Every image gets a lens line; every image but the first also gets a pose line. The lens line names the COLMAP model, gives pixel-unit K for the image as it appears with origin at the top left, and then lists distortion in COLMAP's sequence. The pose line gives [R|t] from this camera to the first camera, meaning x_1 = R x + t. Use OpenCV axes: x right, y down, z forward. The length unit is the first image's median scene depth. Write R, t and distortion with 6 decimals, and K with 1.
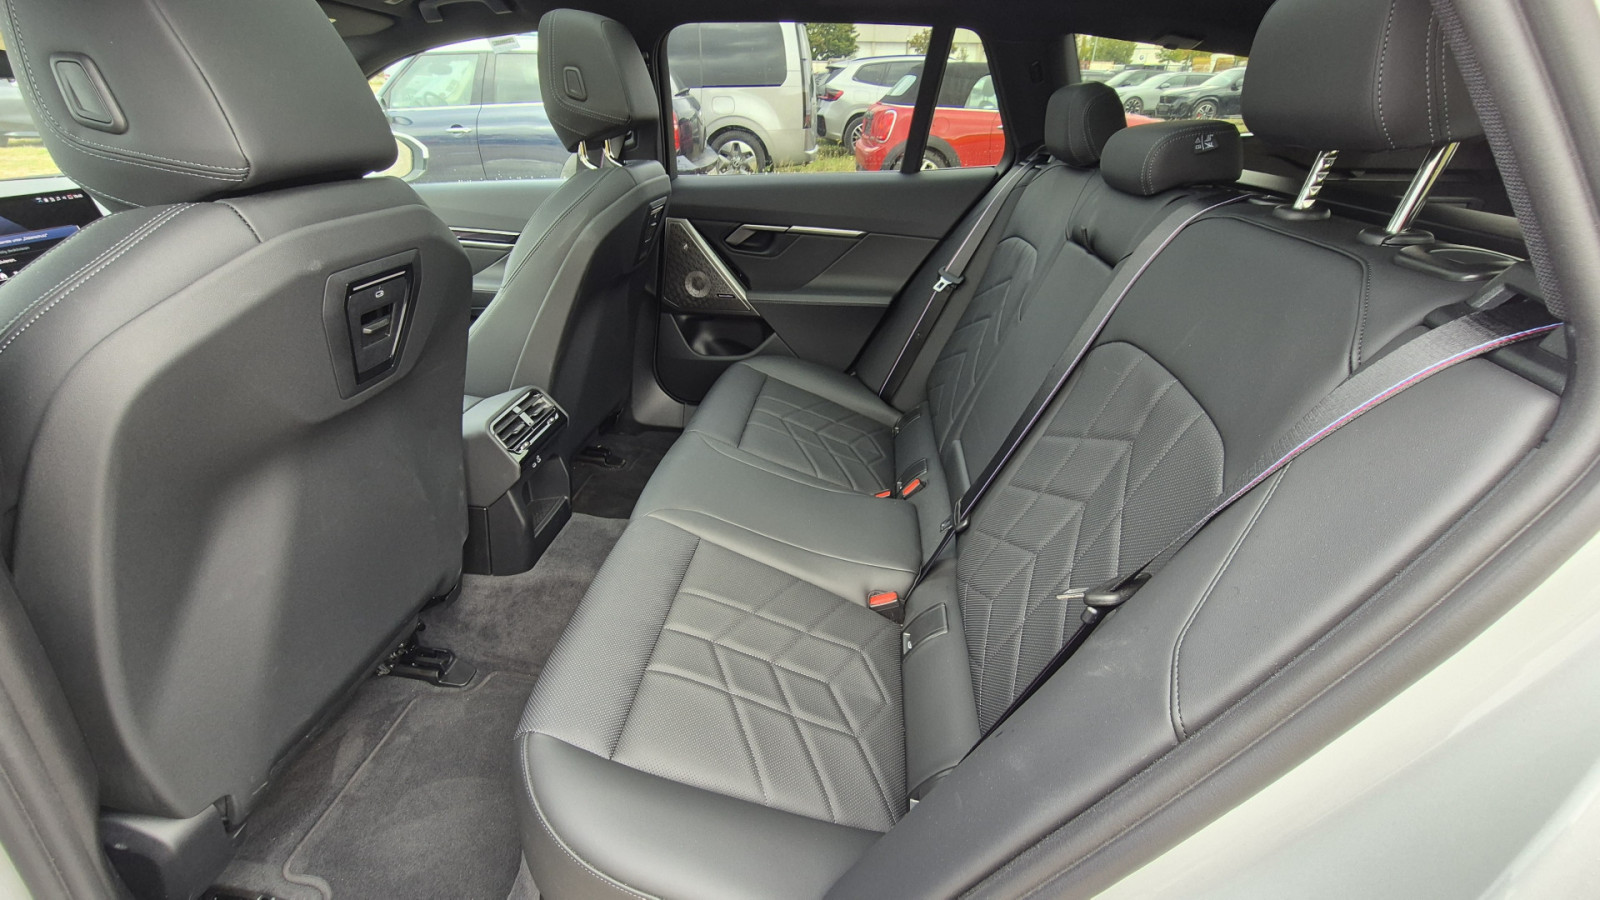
lens RADIAL K [[645.1, 0, 800.0], [0, 645.1, 450.0], [0, 0, 1]] dist [0.000875, -0.000086]
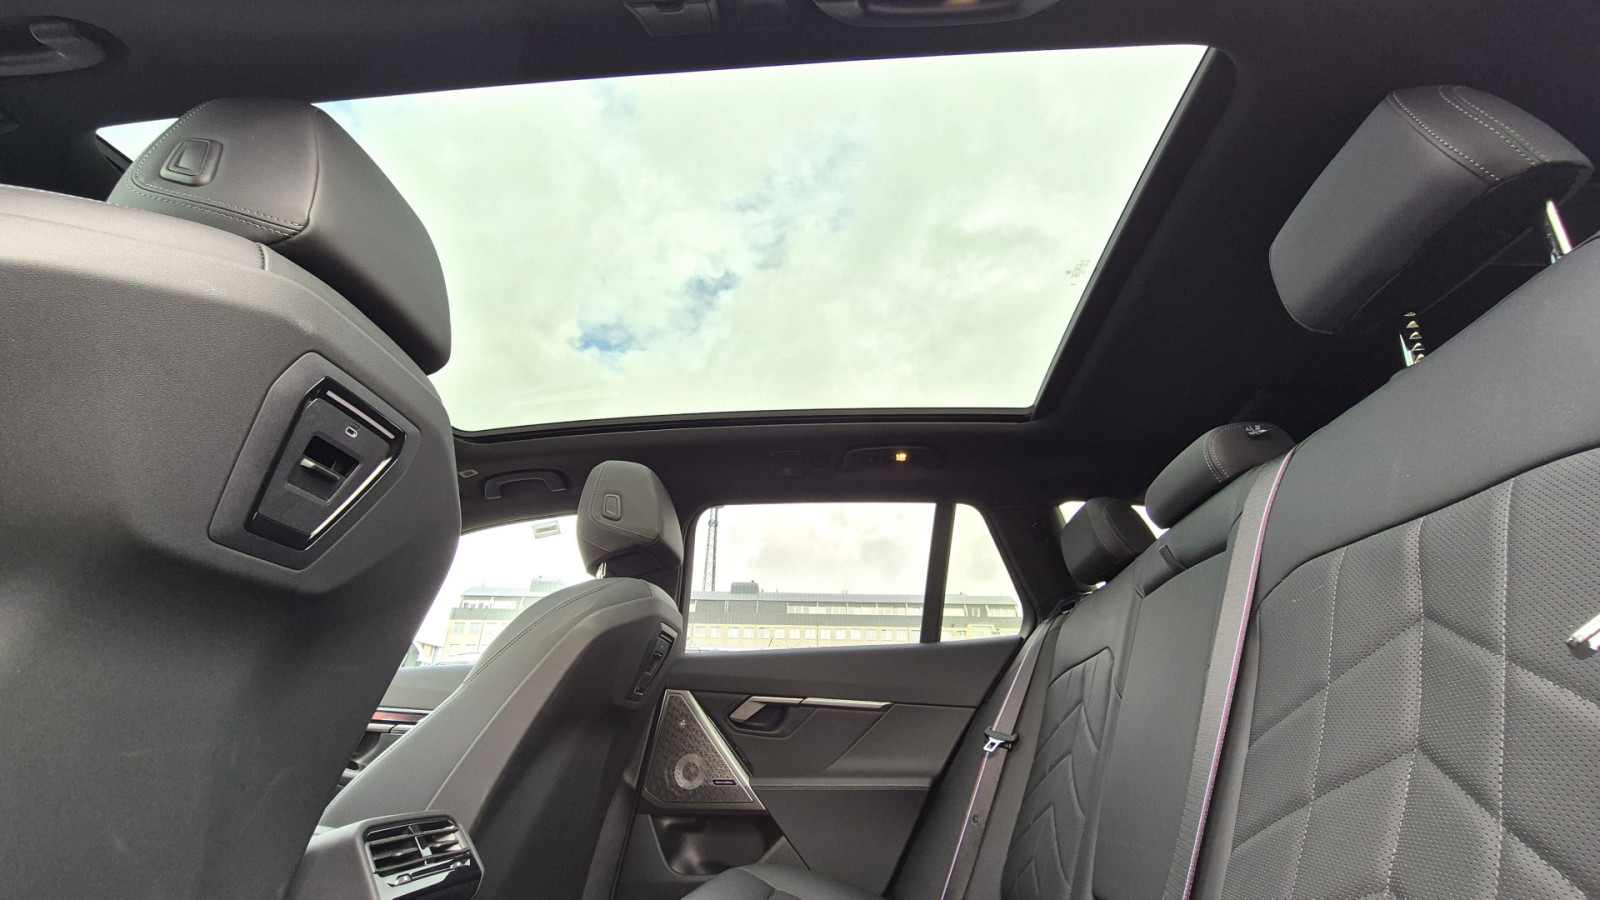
lens RADIAL K [[645.1, 0, 800.0], [0, 645.1, 450.0], [0, 0, 1]] dist [0.000875, -0.000086]
pose [[0.999817, 0.014541, 0.012409, -0.039871], [0.000653, 0.622759, -0.782413, 0.146573], [-0.019104, 0.782278, 0.622636, 0.190072]]
